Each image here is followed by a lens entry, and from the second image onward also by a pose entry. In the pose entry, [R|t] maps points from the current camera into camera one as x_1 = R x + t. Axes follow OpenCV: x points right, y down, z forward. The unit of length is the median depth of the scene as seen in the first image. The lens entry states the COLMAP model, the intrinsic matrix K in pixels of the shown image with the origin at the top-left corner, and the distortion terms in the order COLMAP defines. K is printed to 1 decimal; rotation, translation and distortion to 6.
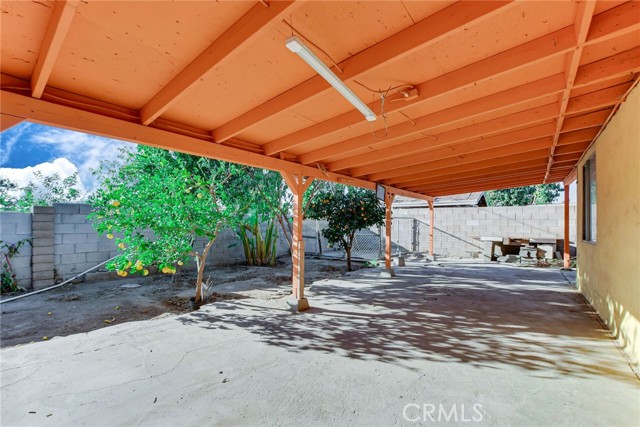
lens RADIAL K [[286.3, 0, 314.5], [0, 286.3, 214.8], [0, 0, 1]] dist [-0.026791, 0.005915]
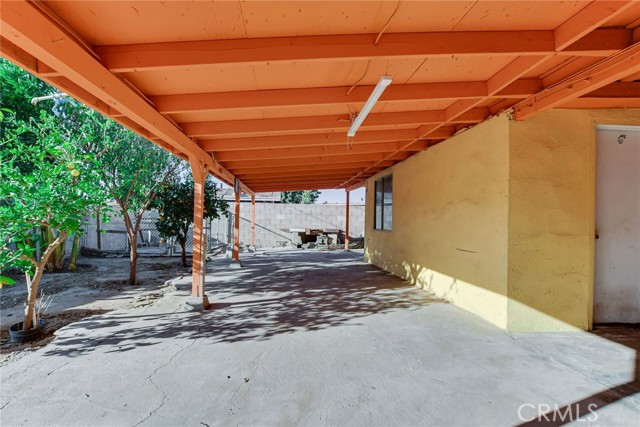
lens RADIAL K [[290.9, 0, 308.0], [0, 290.9, 211.6], [0, 0, 1]] dist [-0.024675, 0.000635]
pose [[0.738089, 0.025275, 0.674229, -0.484351], [-0.033694, 0.999432, -0.000581, 0.009412], [-0.673861, -0.022289, 0.738522, 0.095437]]
